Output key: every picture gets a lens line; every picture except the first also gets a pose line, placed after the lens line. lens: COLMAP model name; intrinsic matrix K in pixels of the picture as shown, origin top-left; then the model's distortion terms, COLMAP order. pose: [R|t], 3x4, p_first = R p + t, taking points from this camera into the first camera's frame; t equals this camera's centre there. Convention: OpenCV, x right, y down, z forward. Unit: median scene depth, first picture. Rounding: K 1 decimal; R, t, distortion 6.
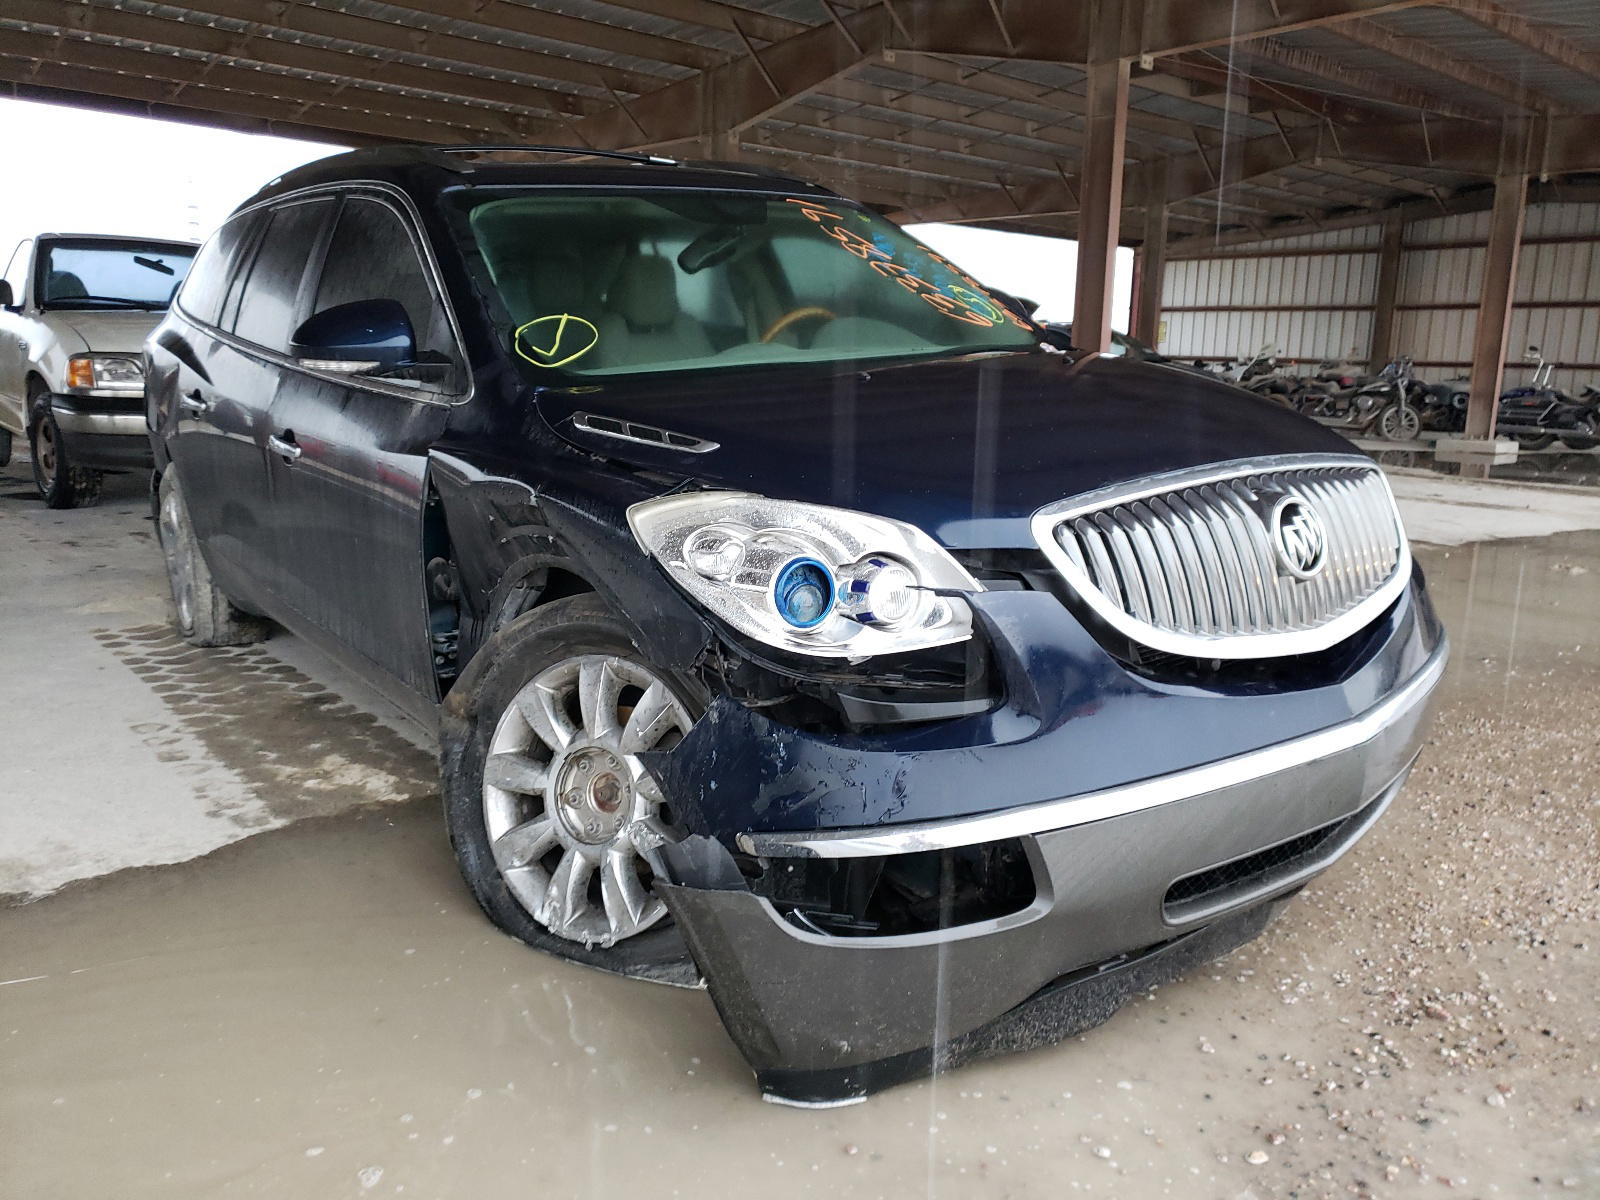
lens RADIAL K [[1311.9, 0, 800.0], [0, 1311.9, 600.0], [0, 0, 1]] dist [0.016005, 0.012564]
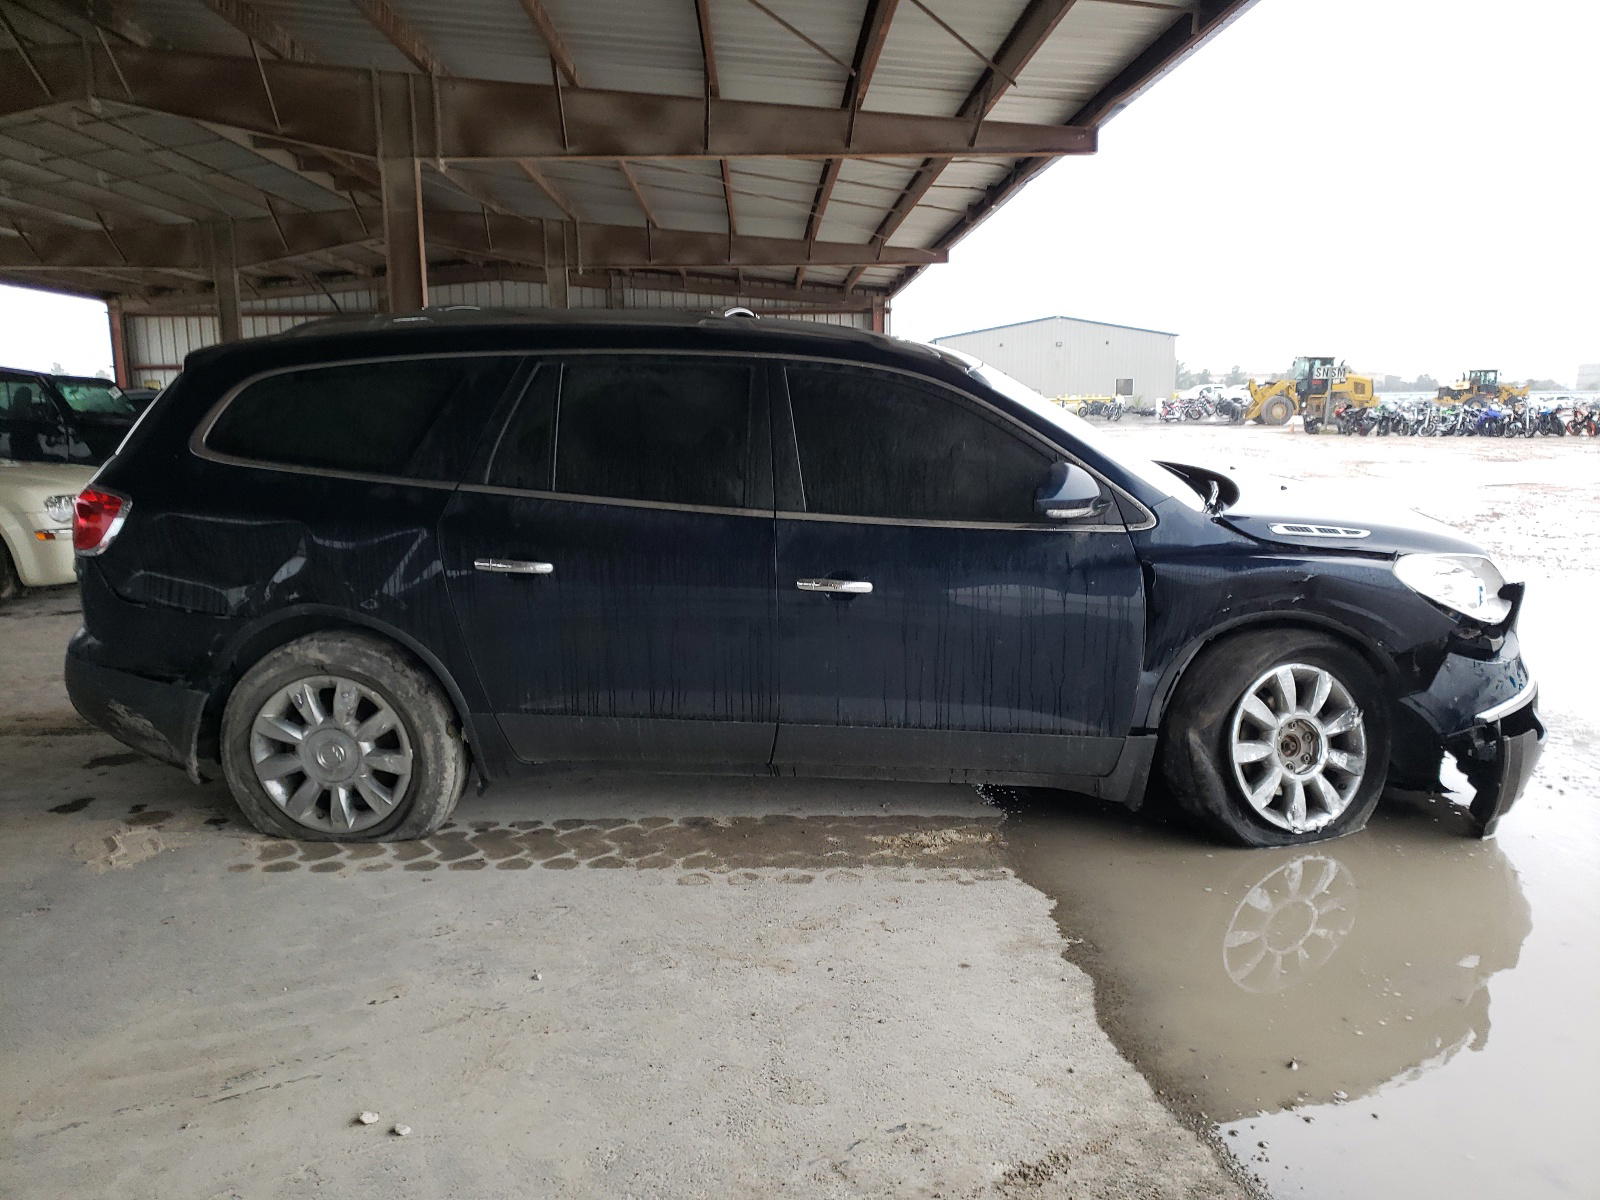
lens RADIAL K [[1324.9, 0, 800.0], [0, 1324.9, 600.0], [0, 0, 1]] dist [0.078990, -0.004794]
pose [[0.601108, -0.156367, 0.783721, -1.123003], [0.178199, 0.982207, 0.059291, -0.149503], [-0.779047, 0.104018, 0.618276, 0.254328]]
